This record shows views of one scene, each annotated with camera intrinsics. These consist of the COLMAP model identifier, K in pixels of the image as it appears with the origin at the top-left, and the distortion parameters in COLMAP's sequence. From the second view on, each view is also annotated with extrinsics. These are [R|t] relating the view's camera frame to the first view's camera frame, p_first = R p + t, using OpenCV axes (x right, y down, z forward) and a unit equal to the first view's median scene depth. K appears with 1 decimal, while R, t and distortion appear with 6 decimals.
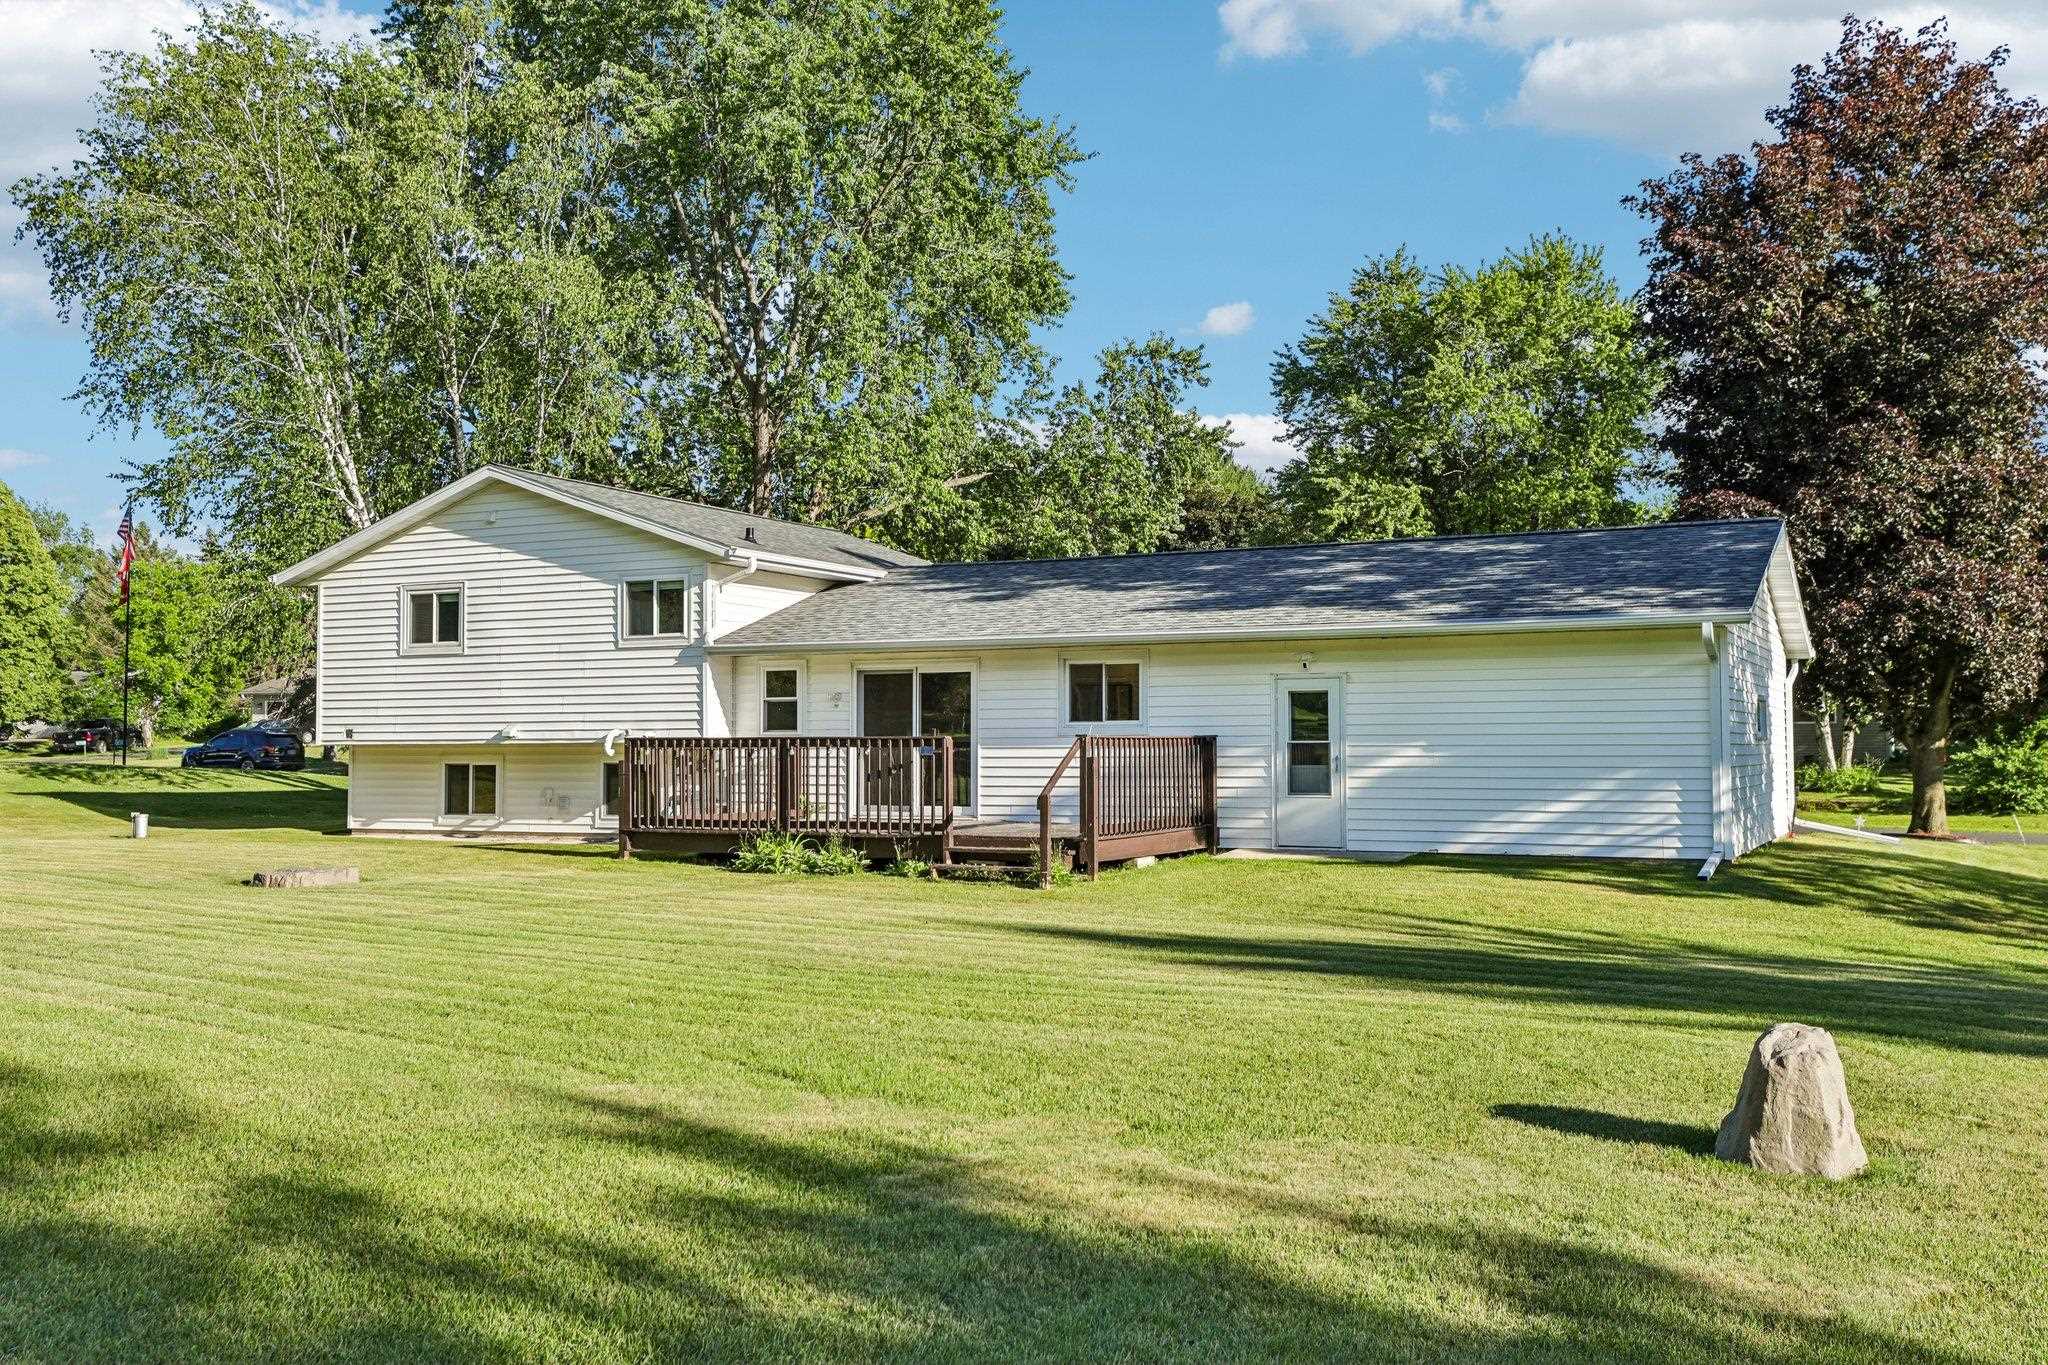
lens RADIAL K [[1860.0, 0, 1018.8], [0, 1860.0, 673.0], [0, 0, 1]] dist [0.104409, 0.000000]
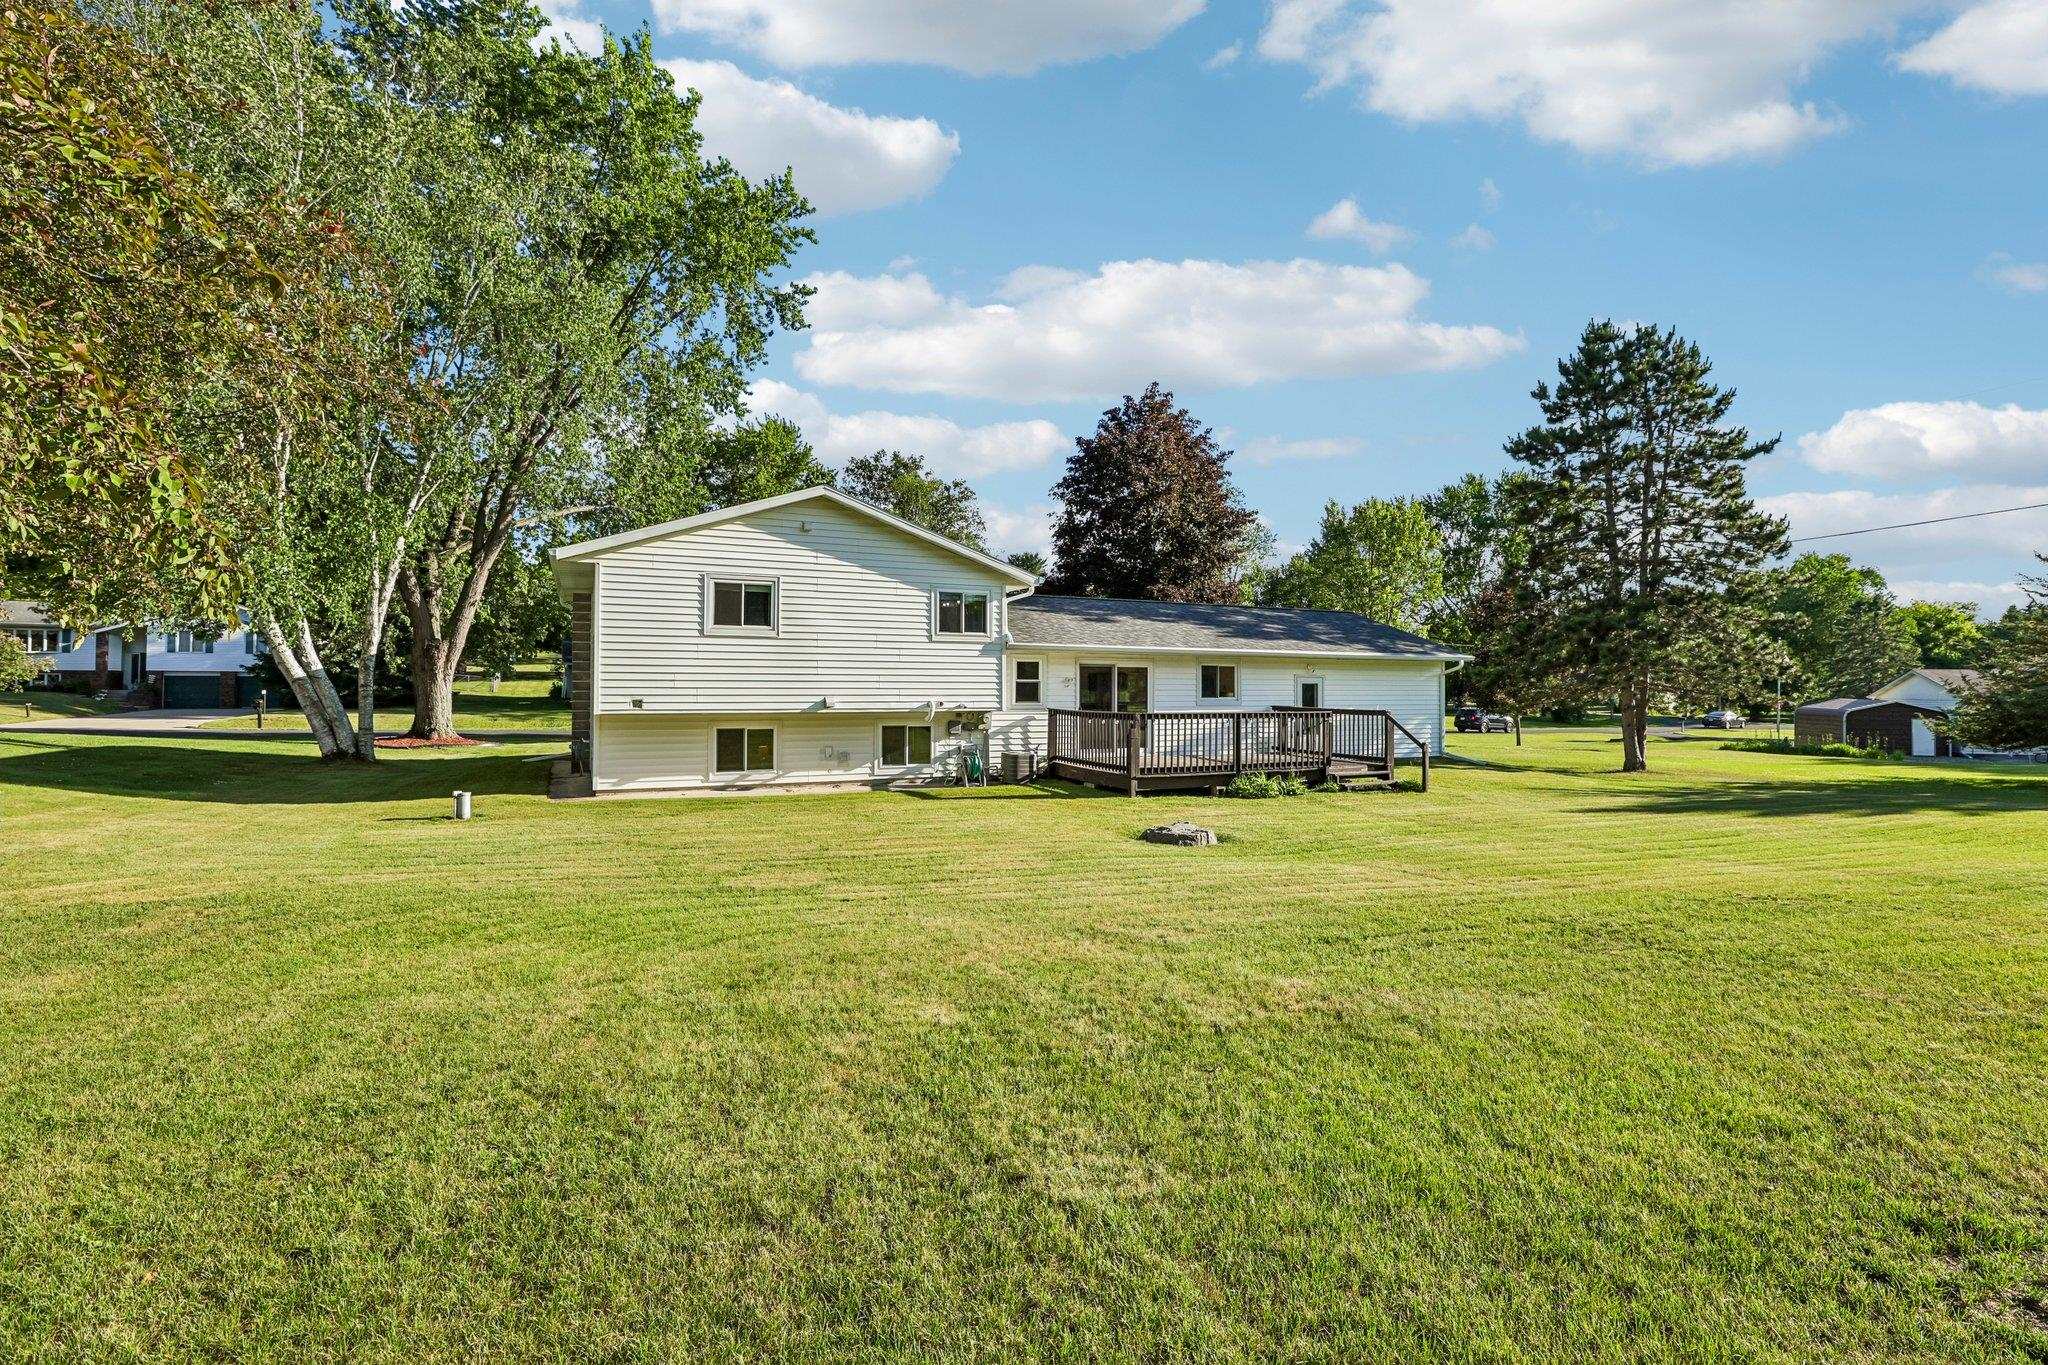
lens RADIAL K [[955.4, 0, 1033.8], [0, 955.4, 686.9], [0, 0, 1]] dist [-0.010307, 0.002713]
pose [[0.599627, 0.004502, 0.800267, -0.723362], [-0.038904, 0.998966, 0.023531, 0.000668], [-0.799334, -0.045243, 0.599182, 0.532731]]
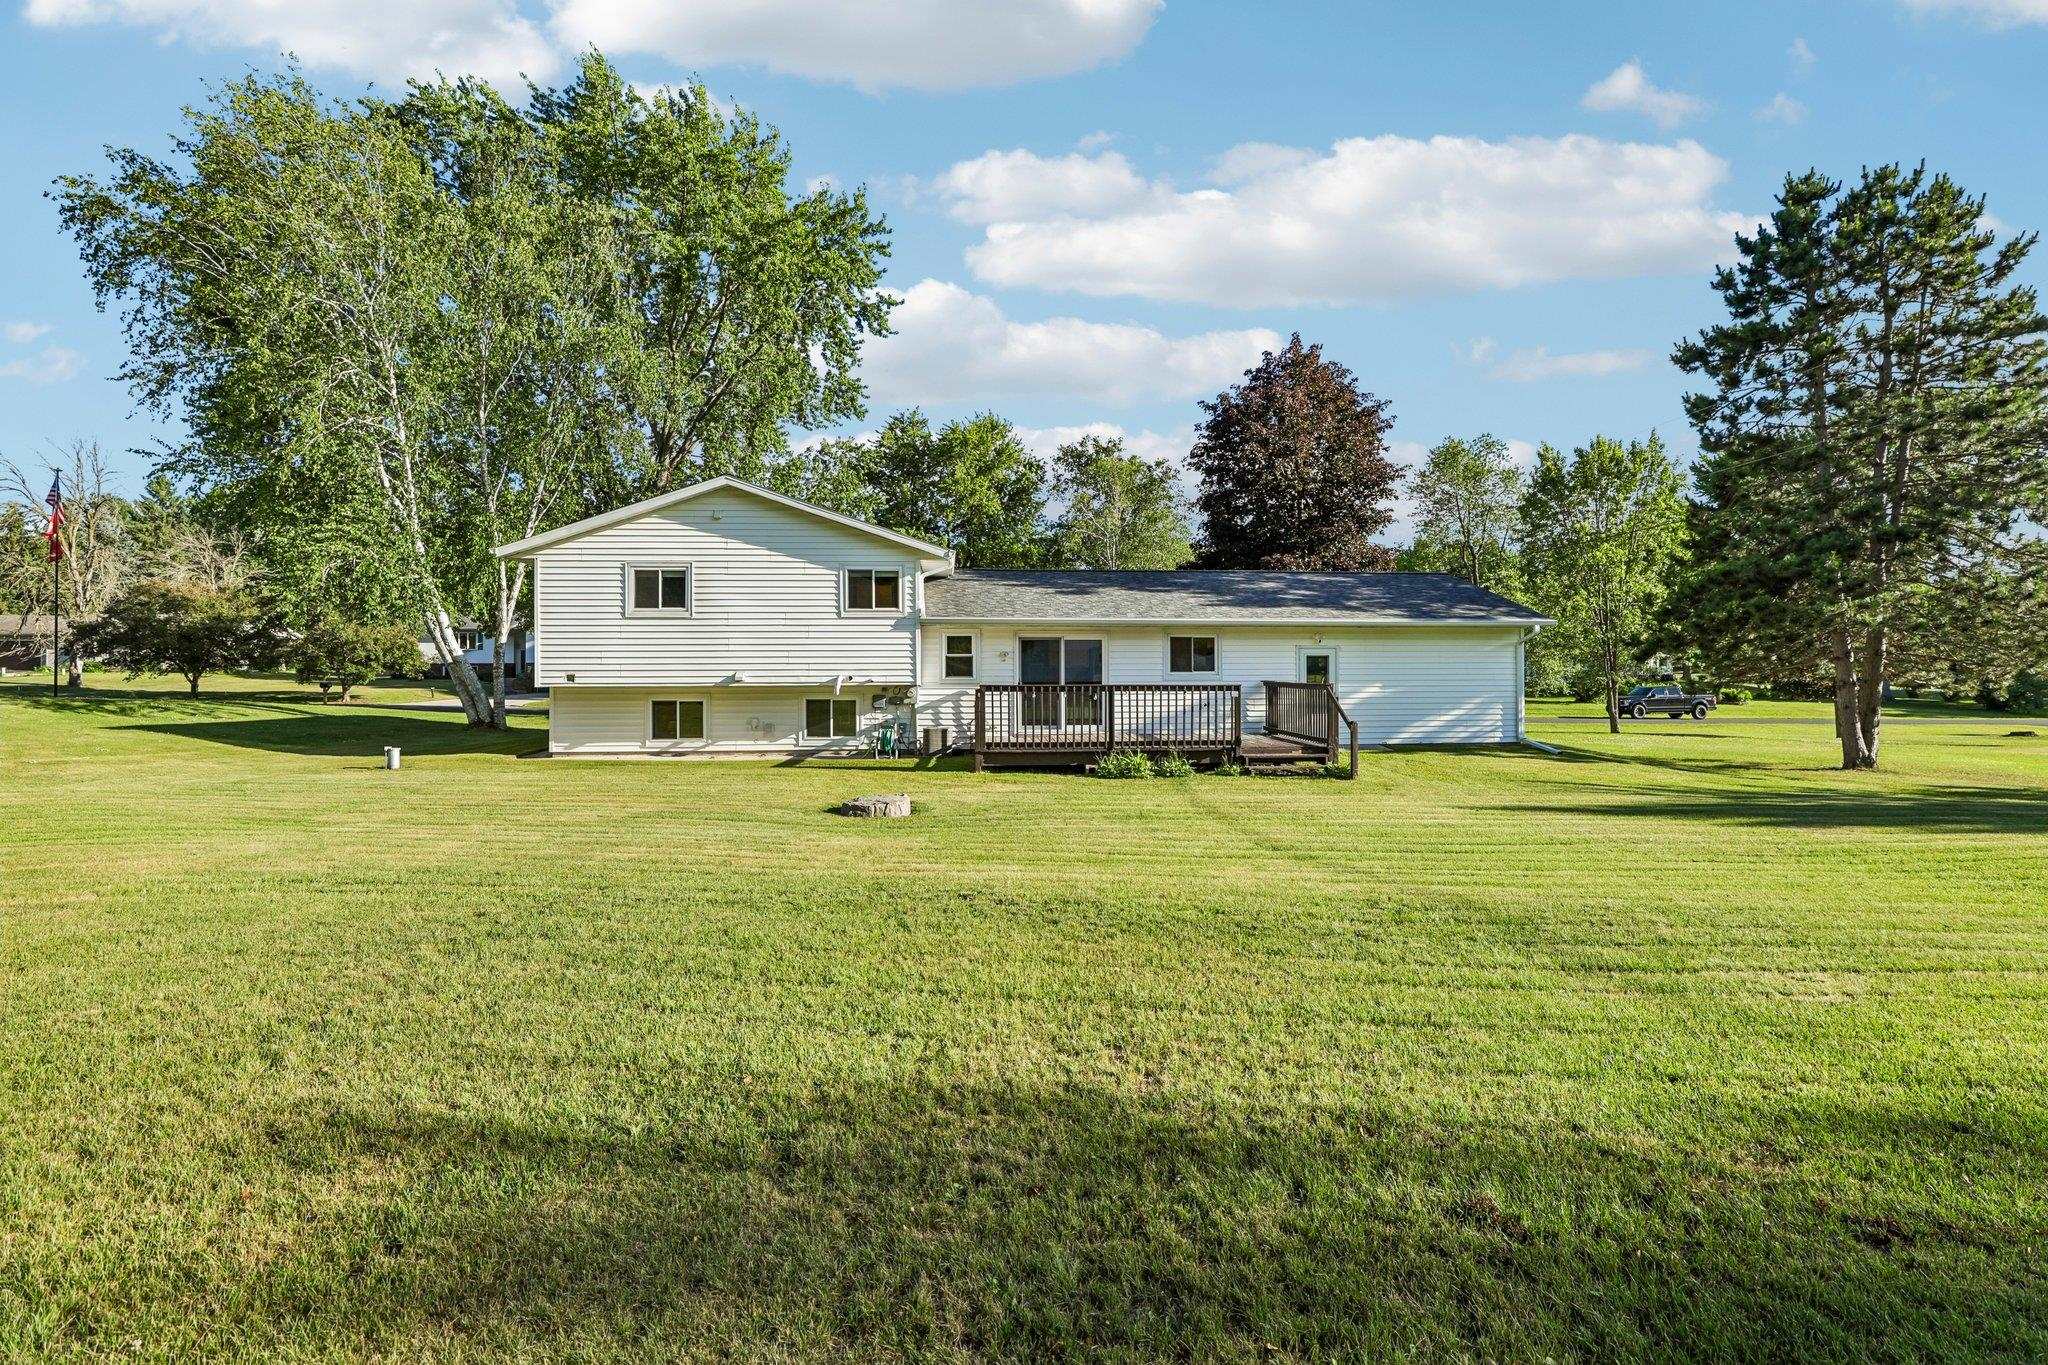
lens RADIAL K [[955.4, 0, 1032.1], [0, 955.4, 676.9], [0, 0, 1]] dist [-0.010307, 0.002713]
pose [[0.850453, -0.002139, 0.526047, -0.469508], [-0.020321, 0.999112, 0.036916, 0.001837], [-0.525659, -0.042085, 0.849654, 0.322833]]
